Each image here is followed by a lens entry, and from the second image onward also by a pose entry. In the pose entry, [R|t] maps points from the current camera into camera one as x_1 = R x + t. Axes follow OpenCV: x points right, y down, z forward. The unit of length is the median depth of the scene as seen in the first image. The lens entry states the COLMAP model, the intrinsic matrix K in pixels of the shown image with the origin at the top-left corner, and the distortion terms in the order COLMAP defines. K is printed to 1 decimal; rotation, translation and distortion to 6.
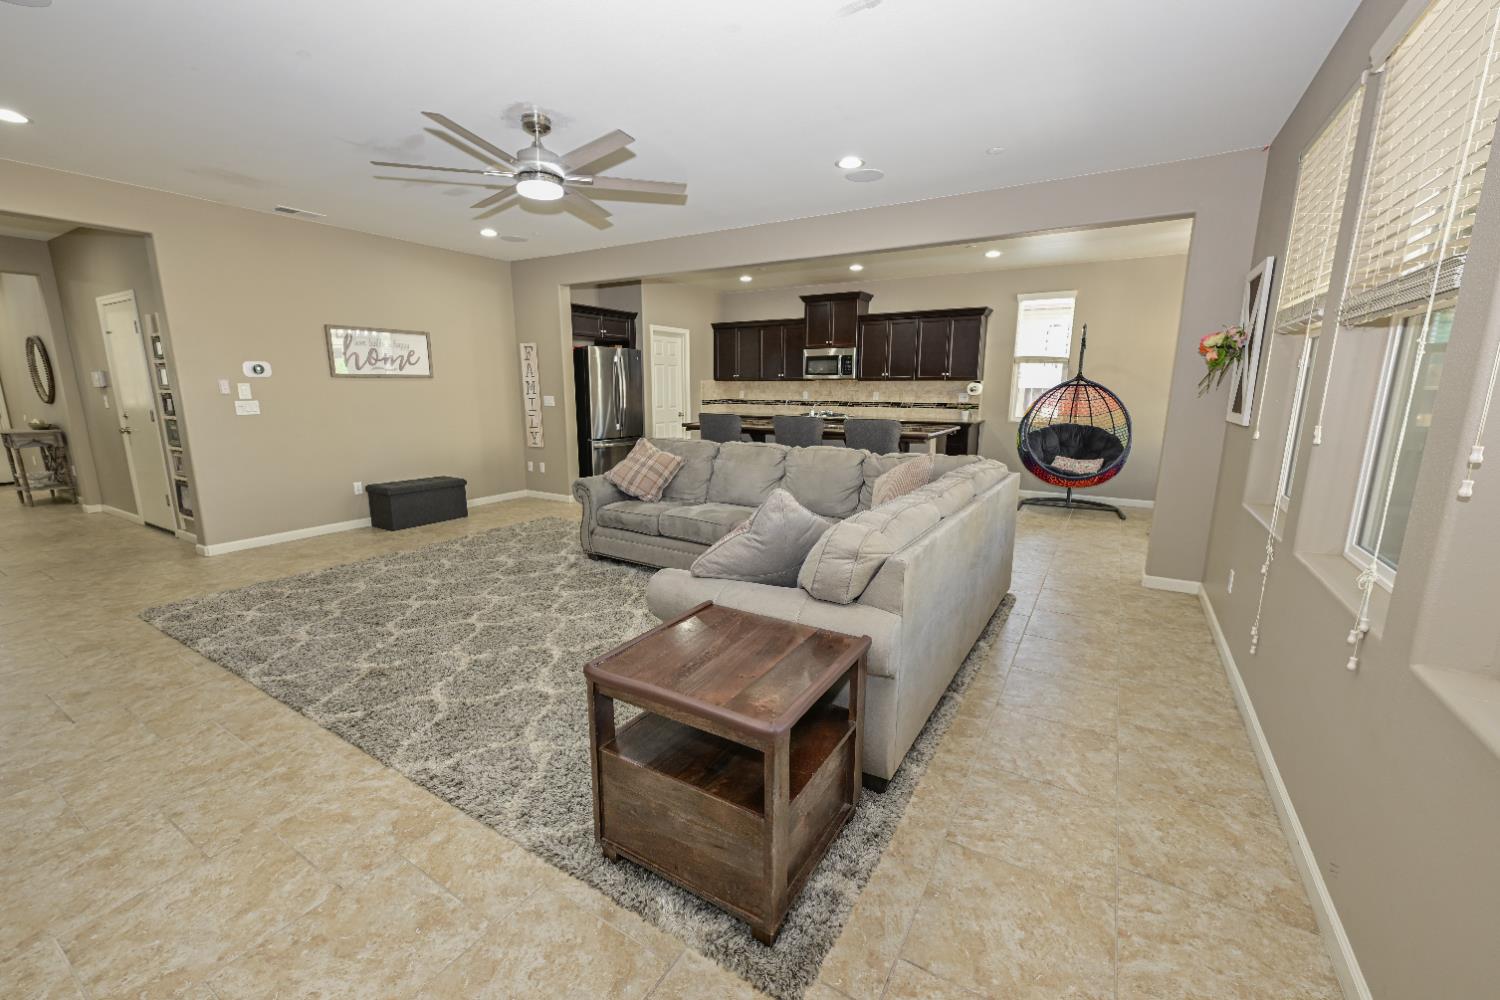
lens RADIAL K [[591.4, 0, 757.5], [0, 591.4, 504.5], [0, 0, 1]] dist [-0.000307, 0.000474]
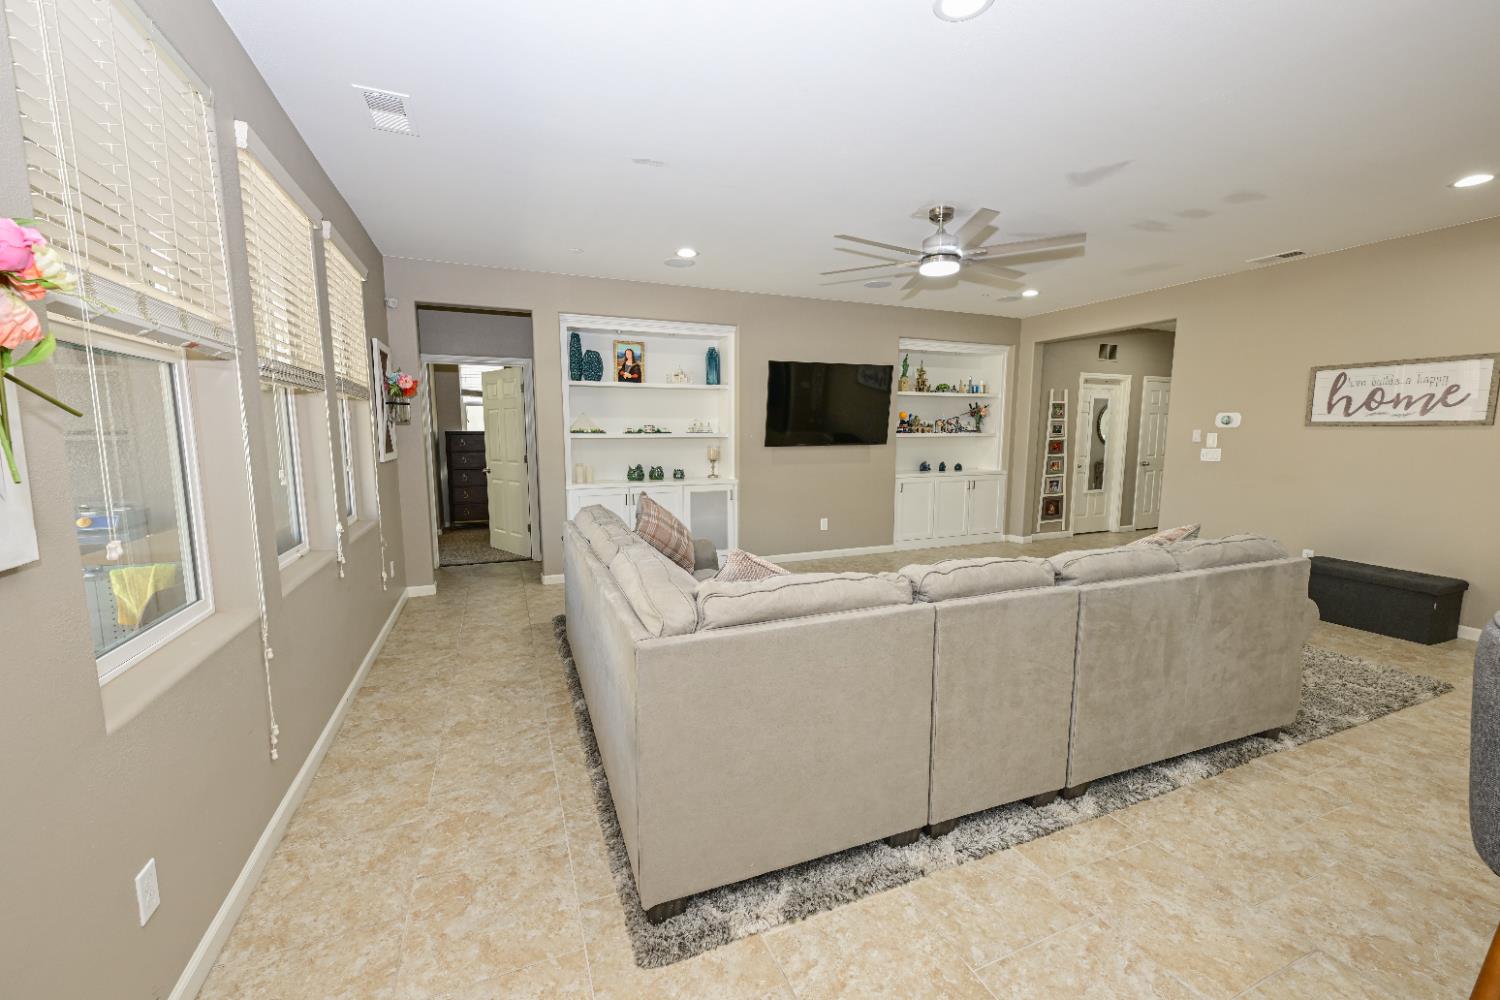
lens RADIAL K [[591.4, 0, 741.4], [0, 591.4, 502.1], [0, 0, 1]] dist [-0.000307, 0.000474]
pose [[-0.601935, 0.094692, -0.792911, 0.469848], [-0.159878, 0.958549, 0.235844, -0.172052], [0.782377, 0.268731, -0.561845, 0.827969]]
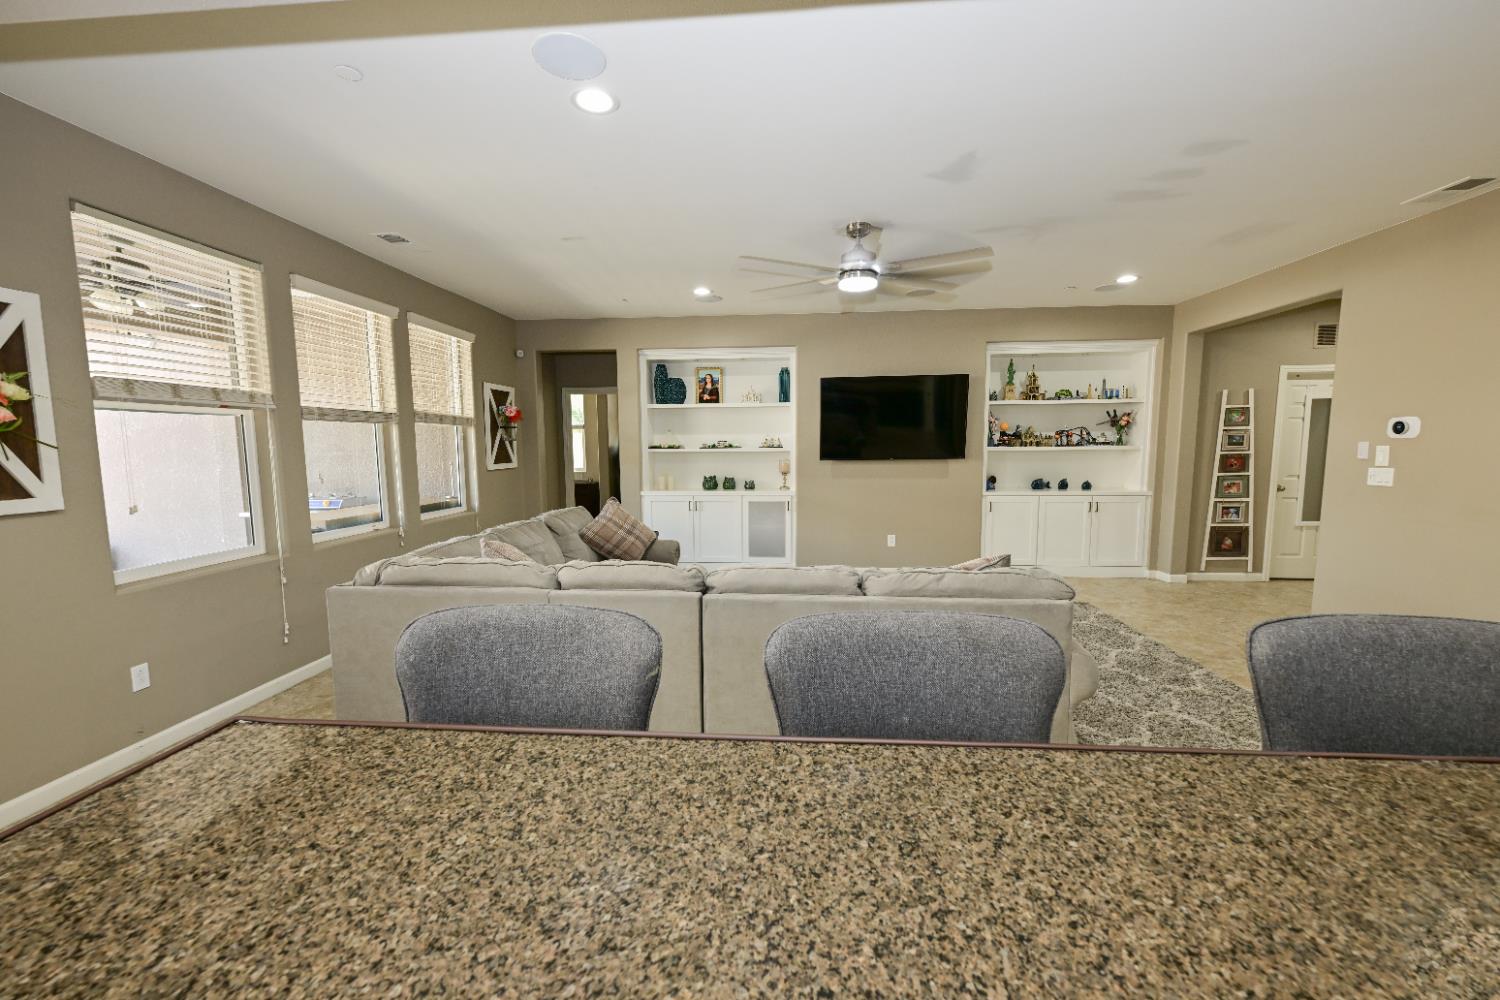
lens RADIAL K [[591.4, 0, 747.9], [0, 591.4, 502.1], [0, 0, 1]] dist [-0.000307, 0.000474]
pose [[-0.898462, 0.048418, -0.436373, 0.198052], [-0.081998, 0.957909, 0.275113, -0.239924], [0.431326, 0.282960, -0.856675, 1.138047]]
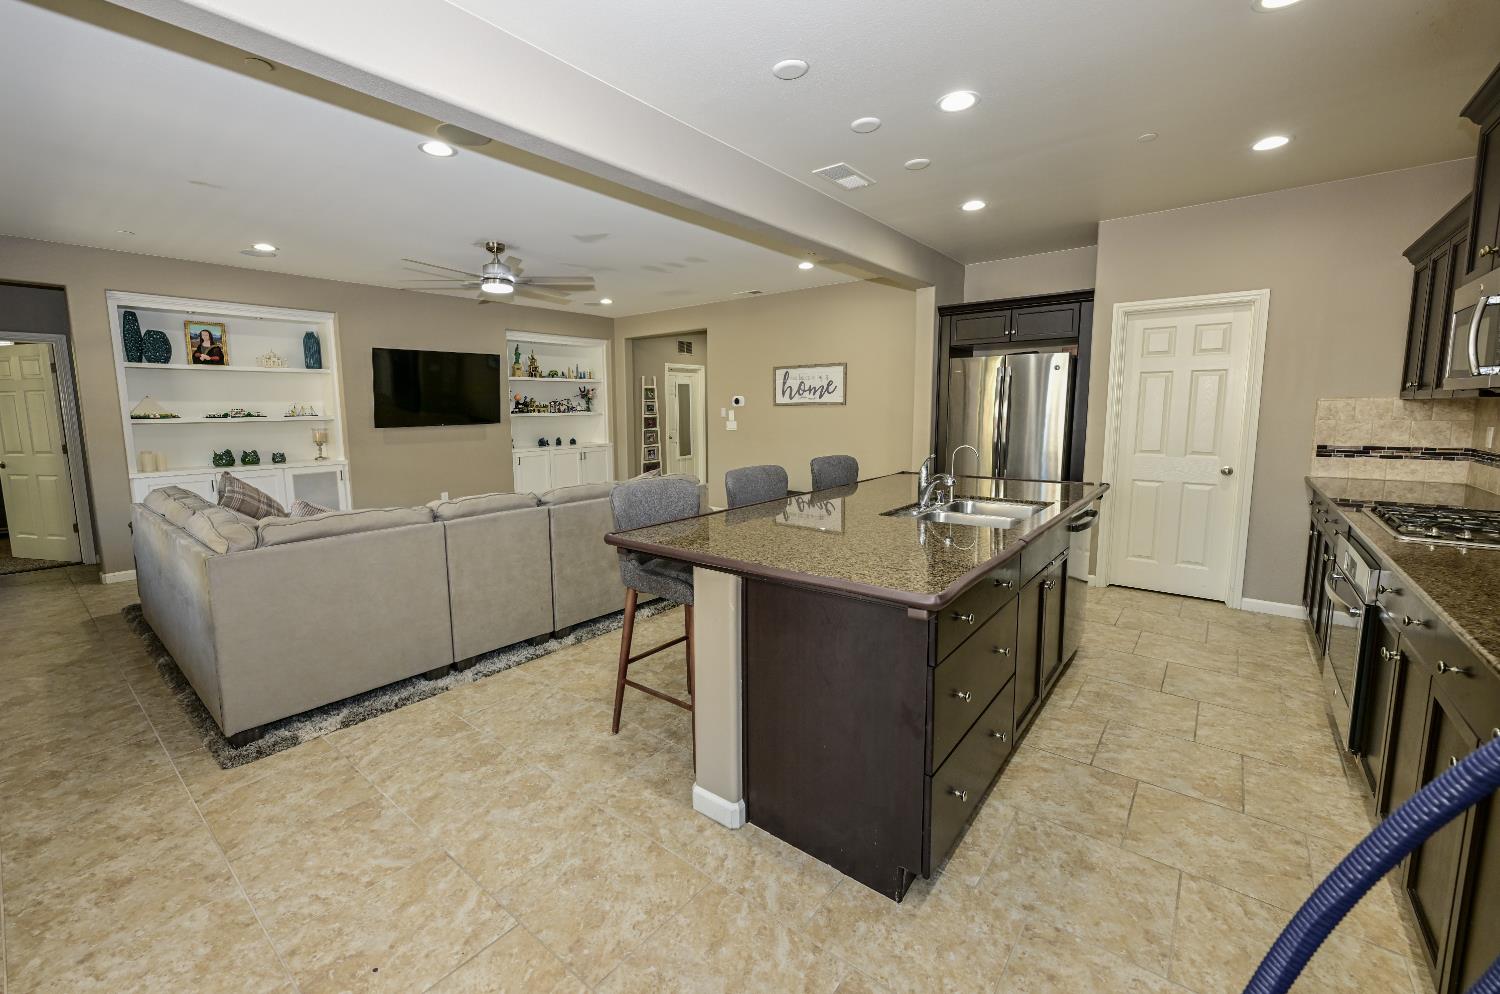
lens RADIAL K [[615.9, 0, 721.5], [0, 615.9, 479.7], [0, 0, 1]] dist [-0.000196, 0.000130]
pose [[-0.158538, 0.115327, -0.980594, 0.650152], [-0.186675, 0.971742, 0.144467, -0.220725], [0.969545, 0.205956, -0.132529, 1.052806]]
